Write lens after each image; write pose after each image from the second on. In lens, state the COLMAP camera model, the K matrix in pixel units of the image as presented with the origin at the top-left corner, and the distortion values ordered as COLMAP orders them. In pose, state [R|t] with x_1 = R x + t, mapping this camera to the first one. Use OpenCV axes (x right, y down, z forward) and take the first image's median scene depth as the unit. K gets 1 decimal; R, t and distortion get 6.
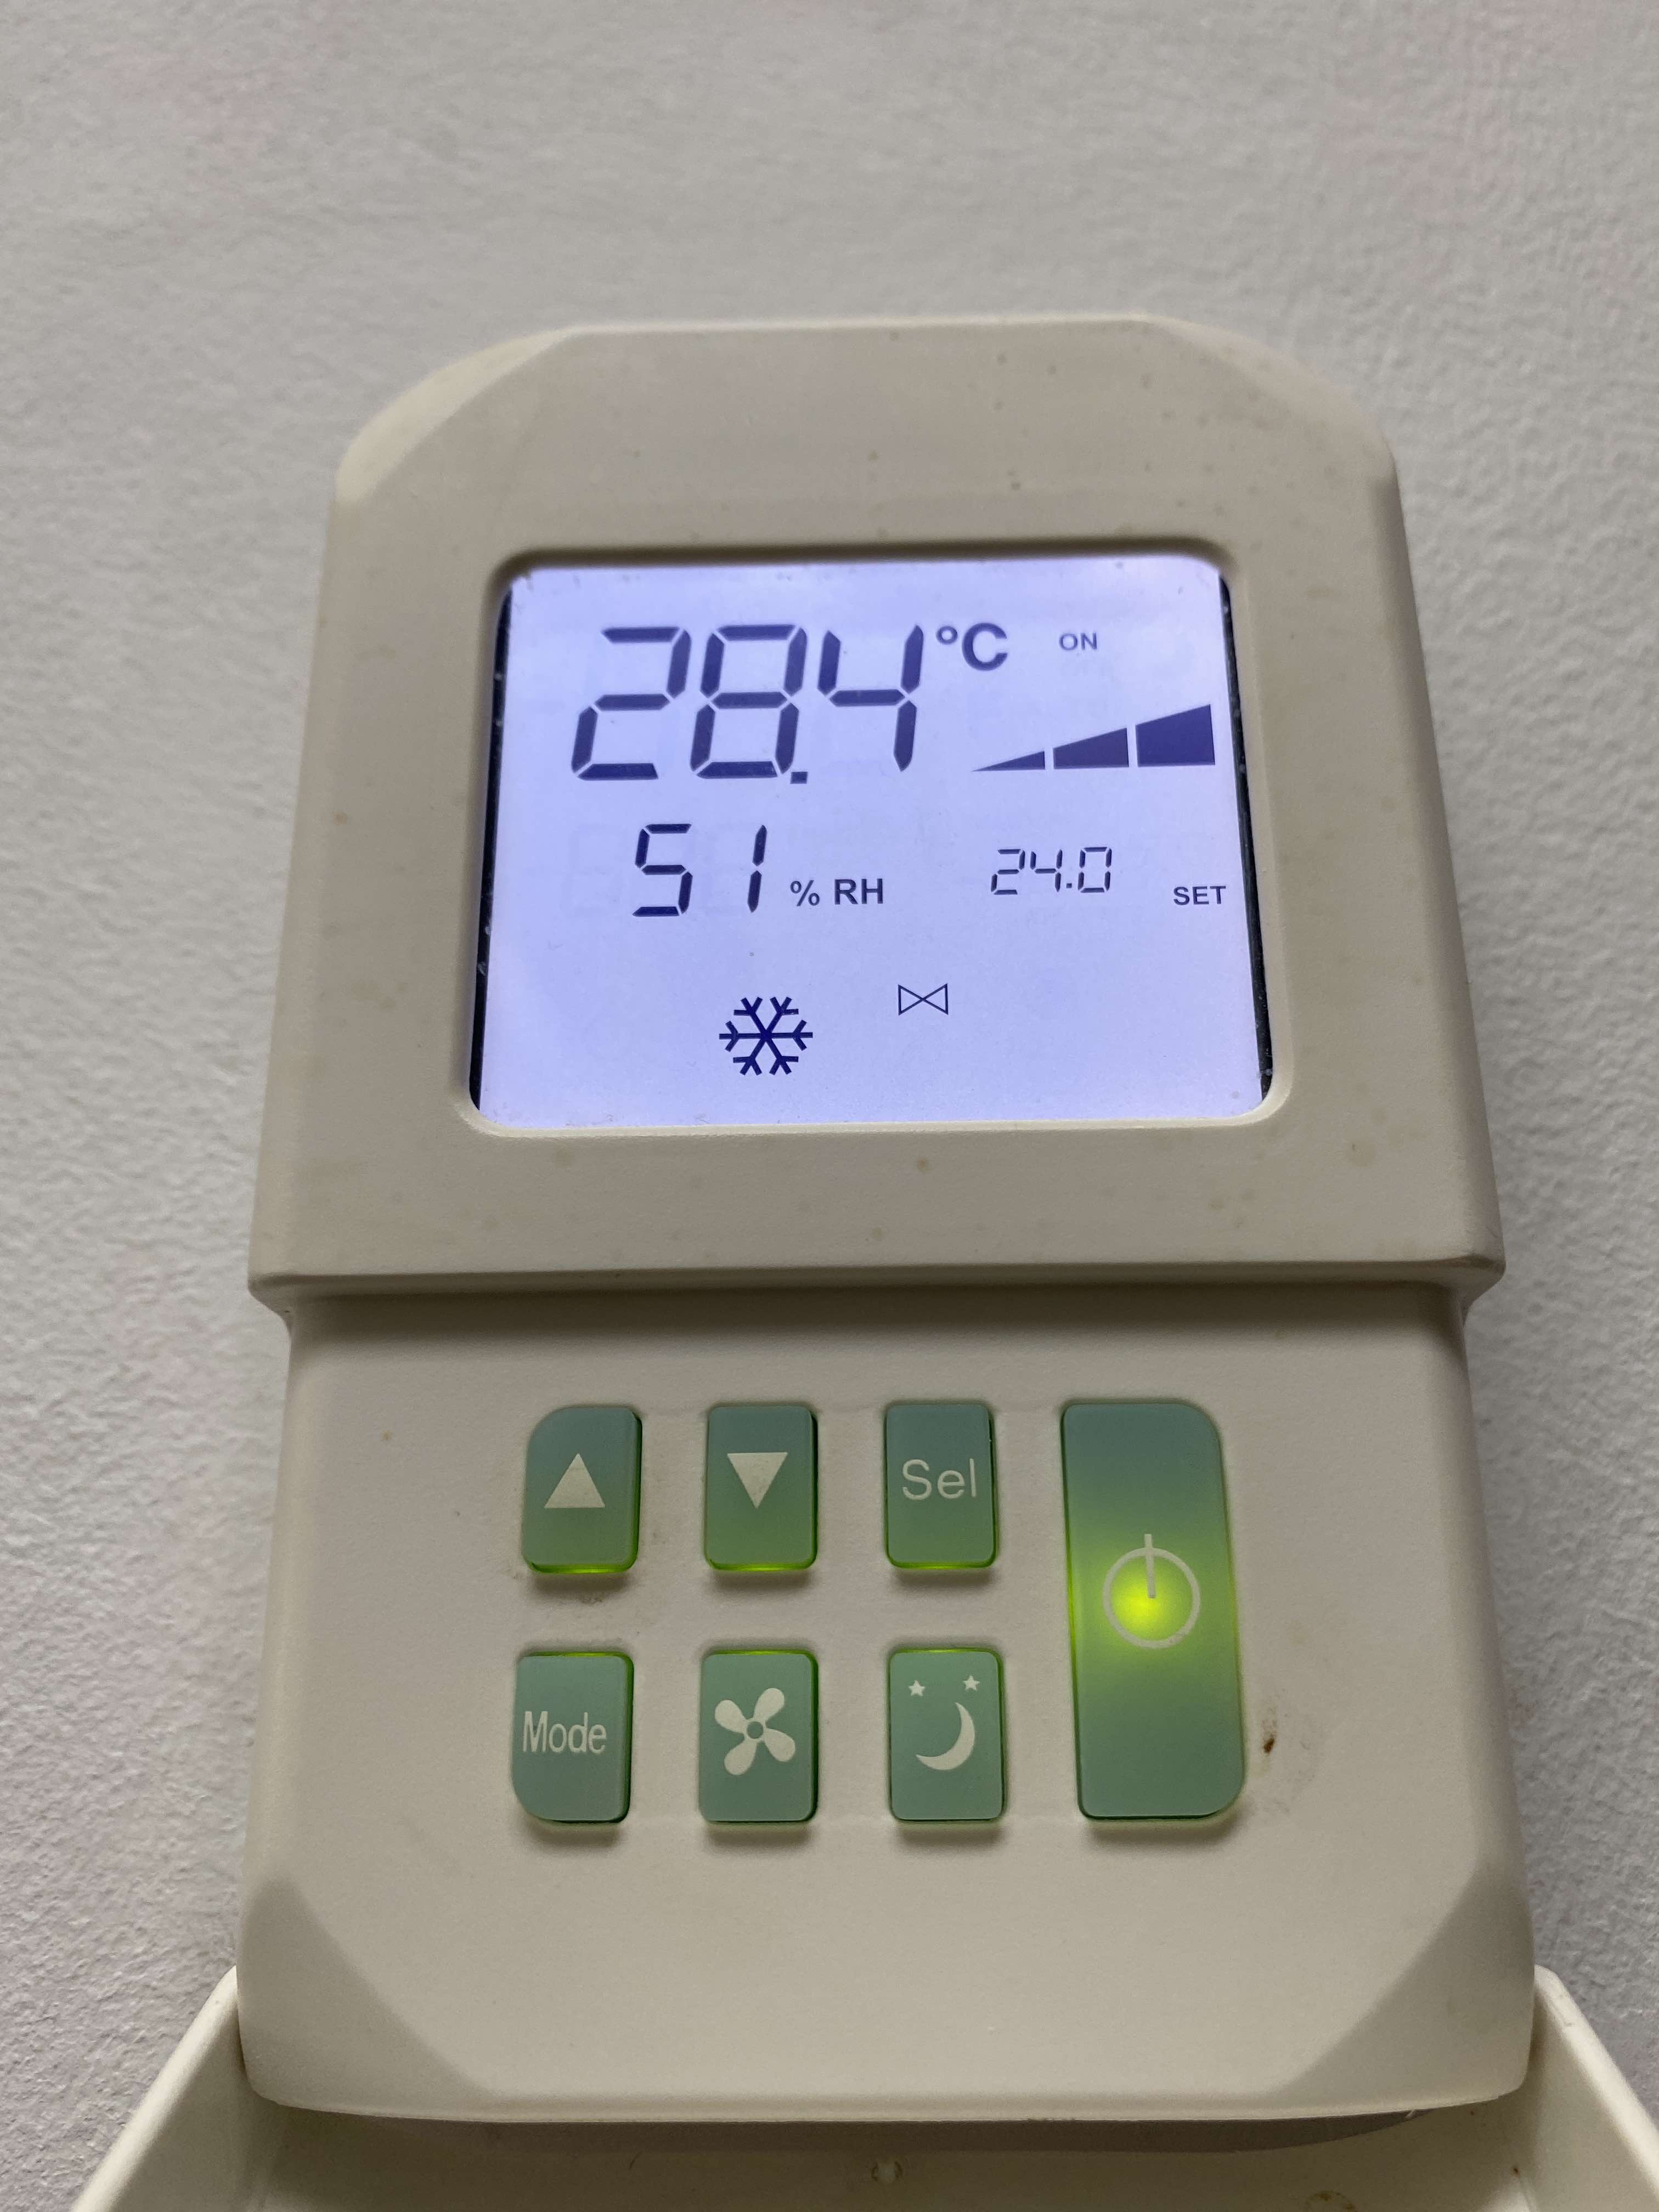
lens RADIAL K [[1742.0, 0, 839.0], [0, 1742.0, 1102.0], [0, 0, 1]] dist [-0.004744, -0.001593]
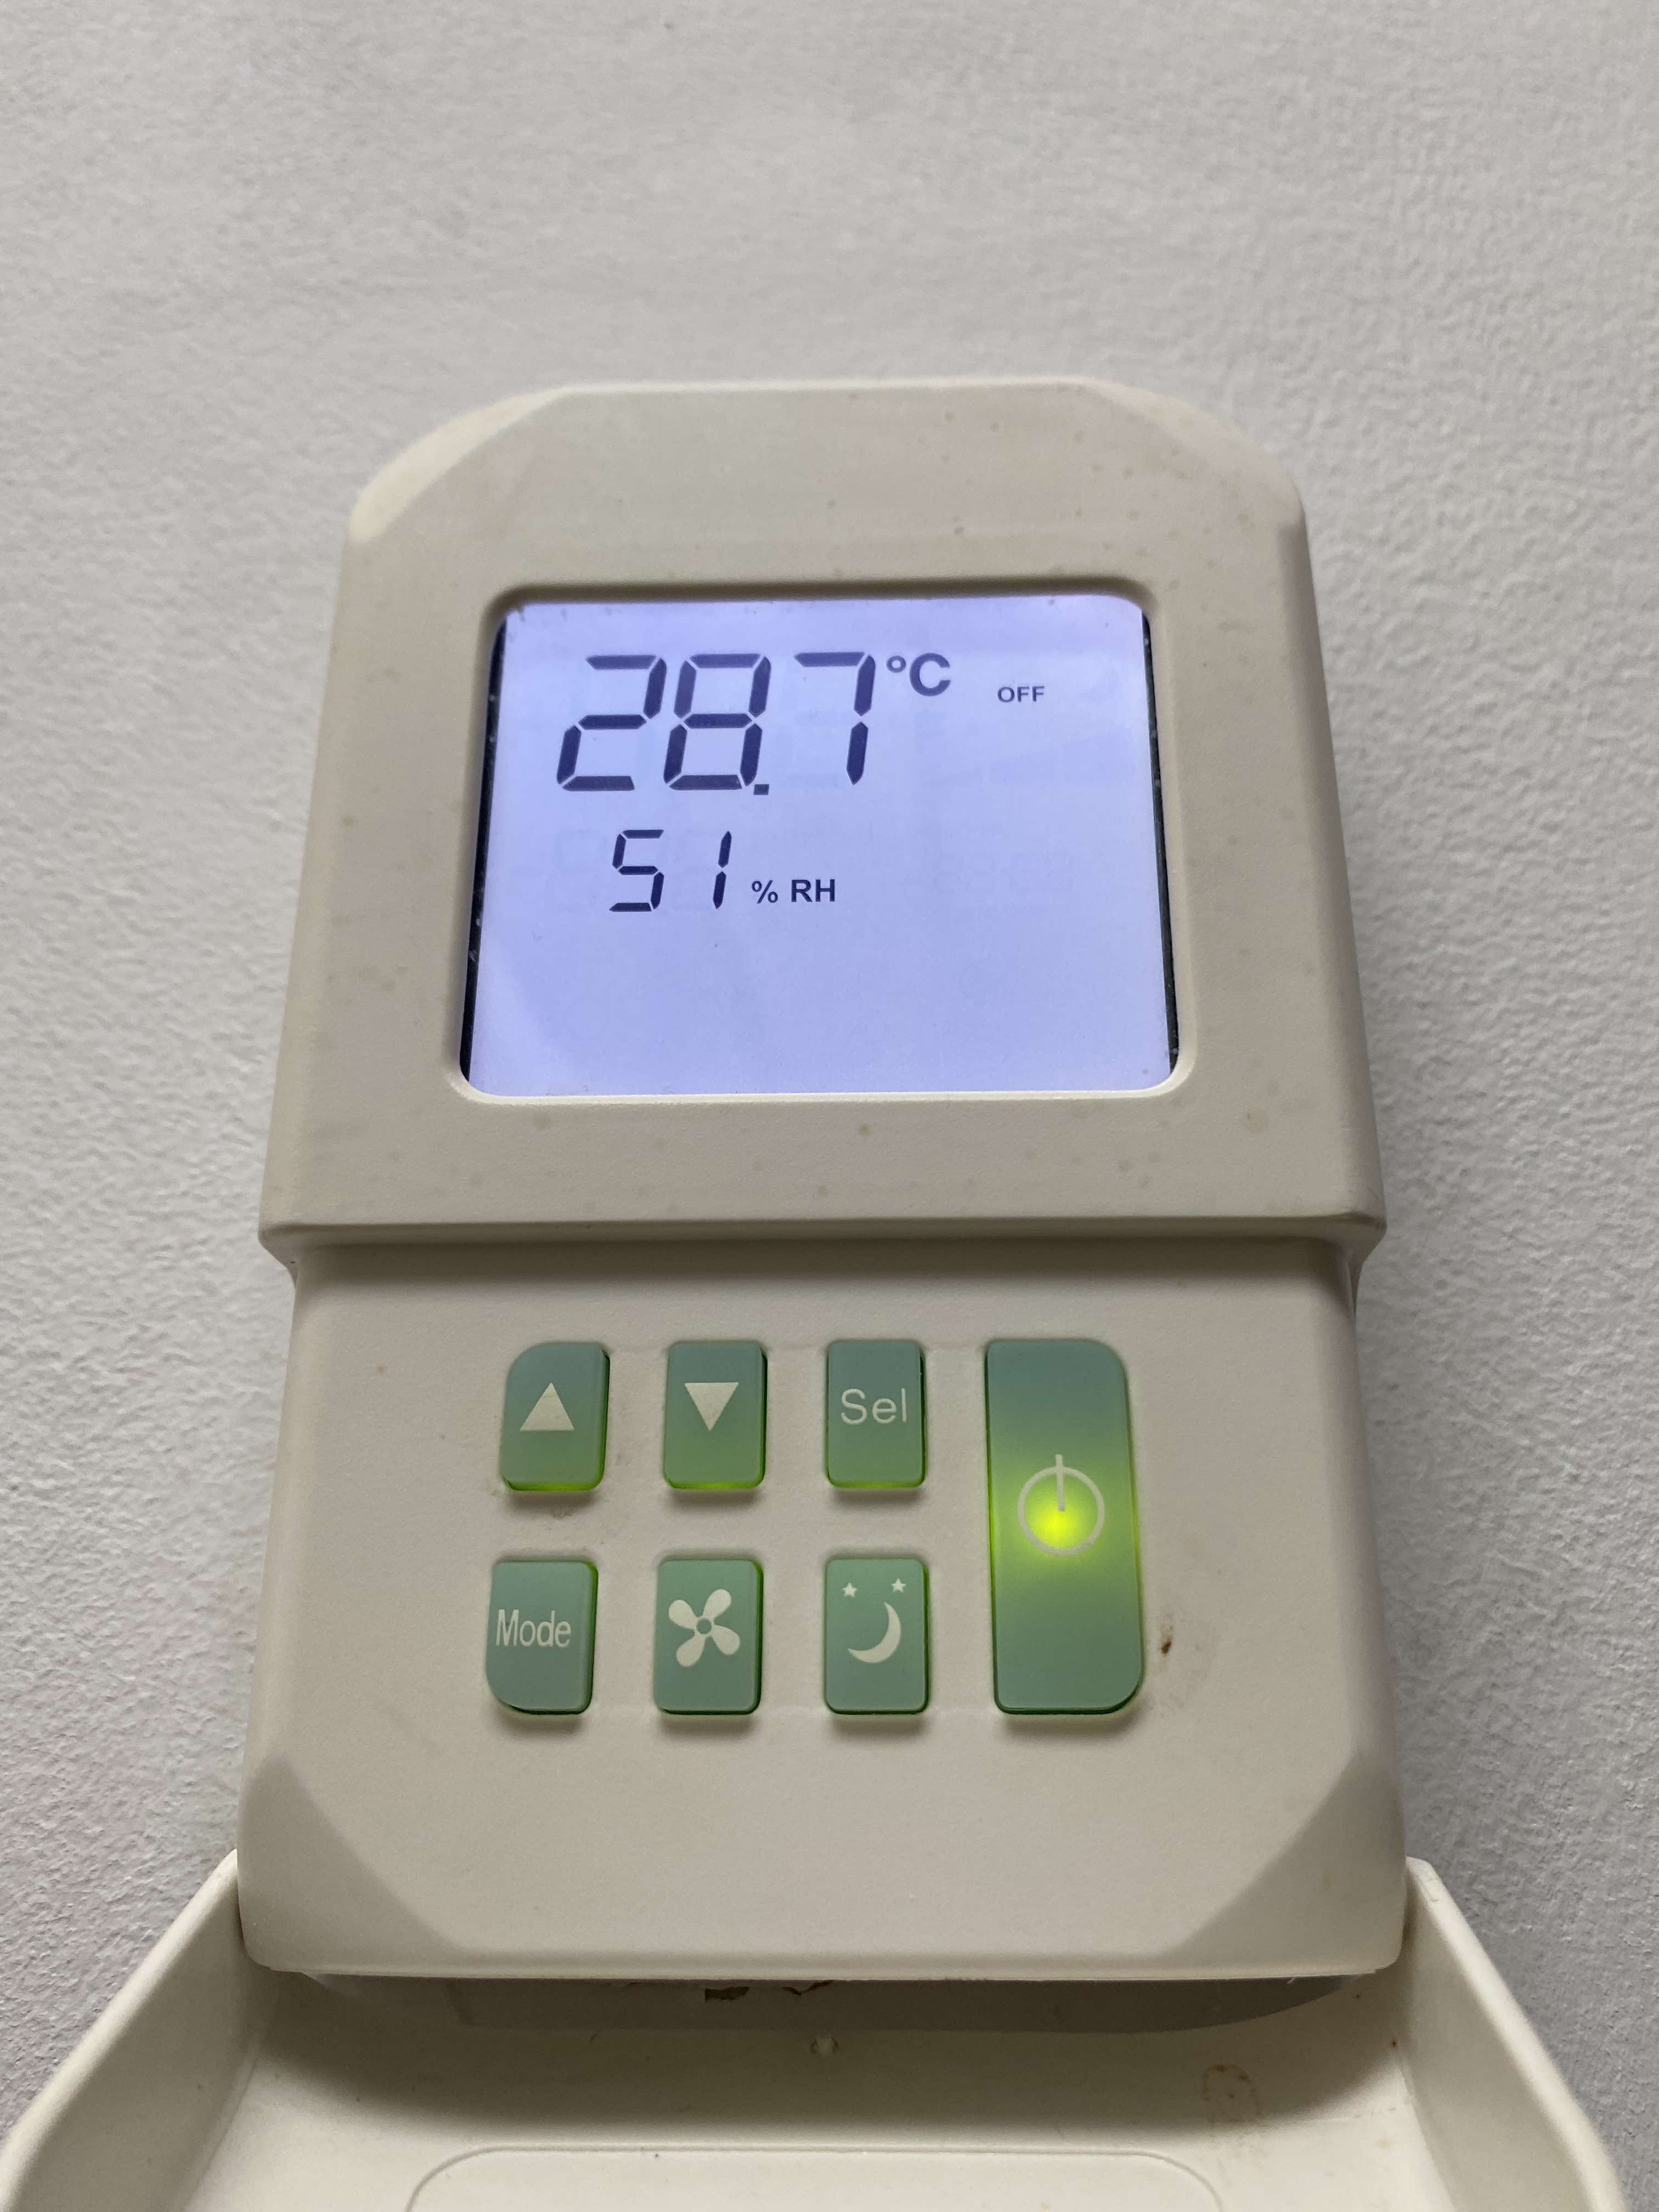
lens RADIAL K [[1742.0, 0, 839.0], [0, 1742.0, 1102.0], [0, 0, 1]] dist [-0.004744, -0.001593]
pose [[0.999958, 0.006583, -0.006392, 0.032334], [-0.006780, 0.999488, -0.031277, 0.043637], [0.006182, 0.031319, 0.999490, -0.094433]]
